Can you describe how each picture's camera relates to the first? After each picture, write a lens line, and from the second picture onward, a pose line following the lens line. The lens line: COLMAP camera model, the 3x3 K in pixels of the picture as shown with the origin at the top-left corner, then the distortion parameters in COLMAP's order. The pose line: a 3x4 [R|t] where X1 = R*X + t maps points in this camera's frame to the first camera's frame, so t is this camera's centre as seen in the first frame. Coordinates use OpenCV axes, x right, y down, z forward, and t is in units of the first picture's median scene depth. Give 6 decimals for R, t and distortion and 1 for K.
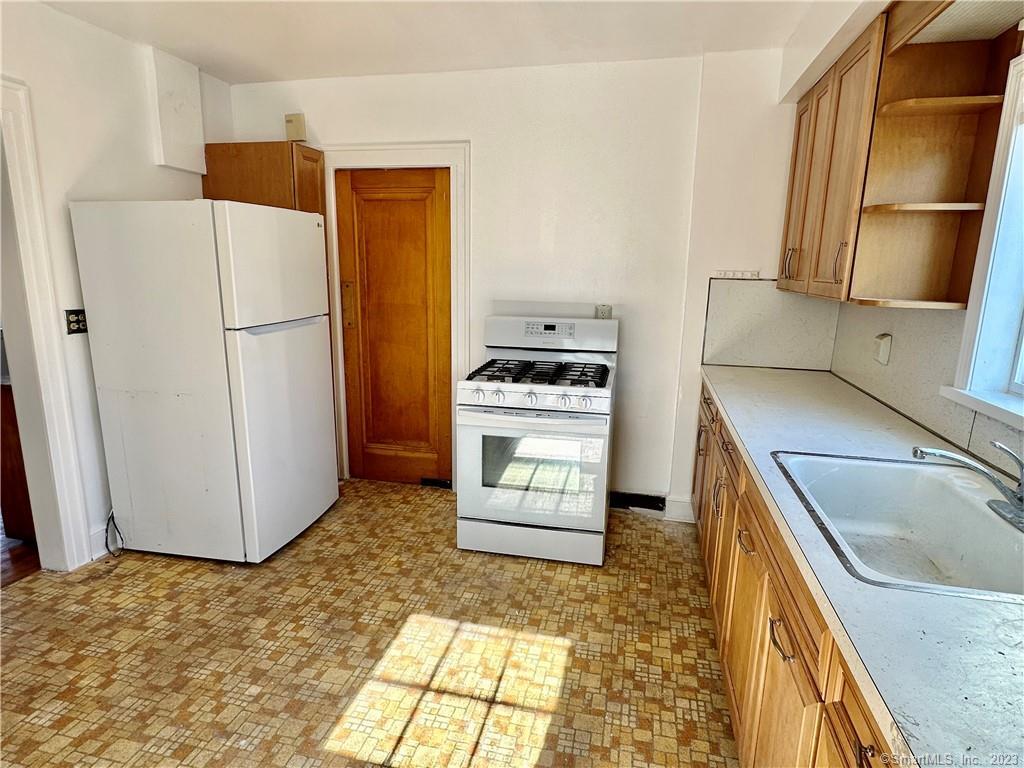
lens RADIAL K [[577.2, 0, 512.0], [0, 577.2, 384.0], [0, 0, 1]] dist [-0.005203, 0.000819]
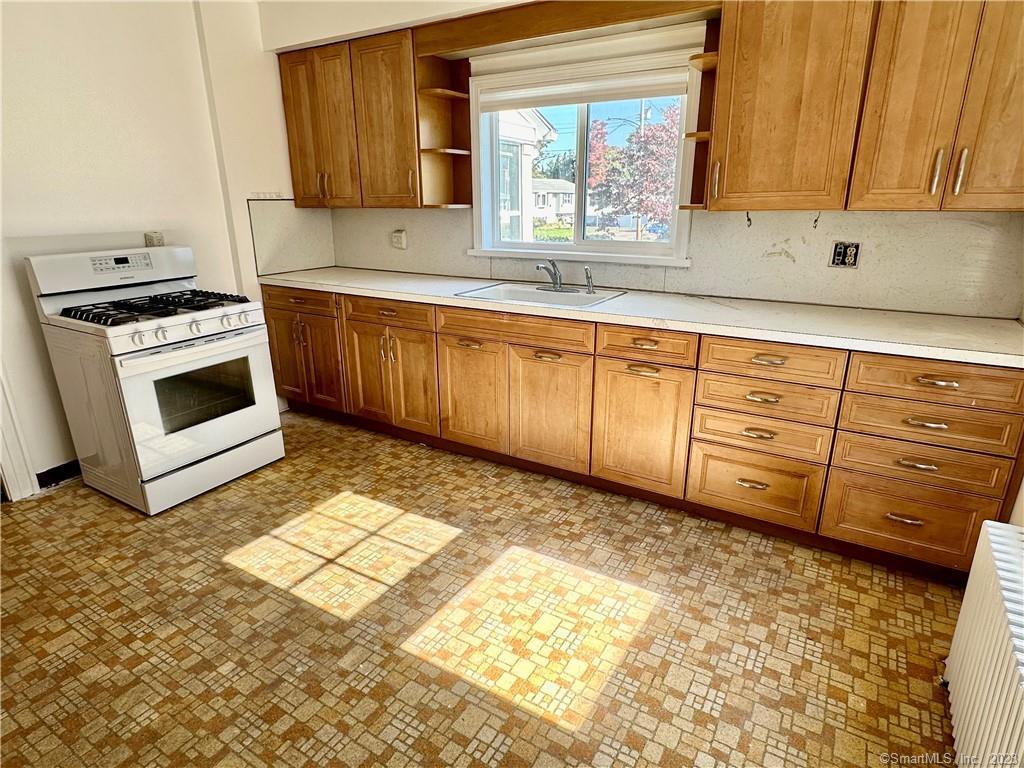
lens RADIAL K [[577.2, 0, 512.0], [0, 577.2, 384.0], [0, 0, 1]] dist [-0.005203, 0.000819]
pose [[0.315762, -0.309811, 0.896834, -0.822867], [0.205616, 0.945074, 0.254082, -0.025493], [-0.926292, 0.104174, 0.362120, 0.172514]]
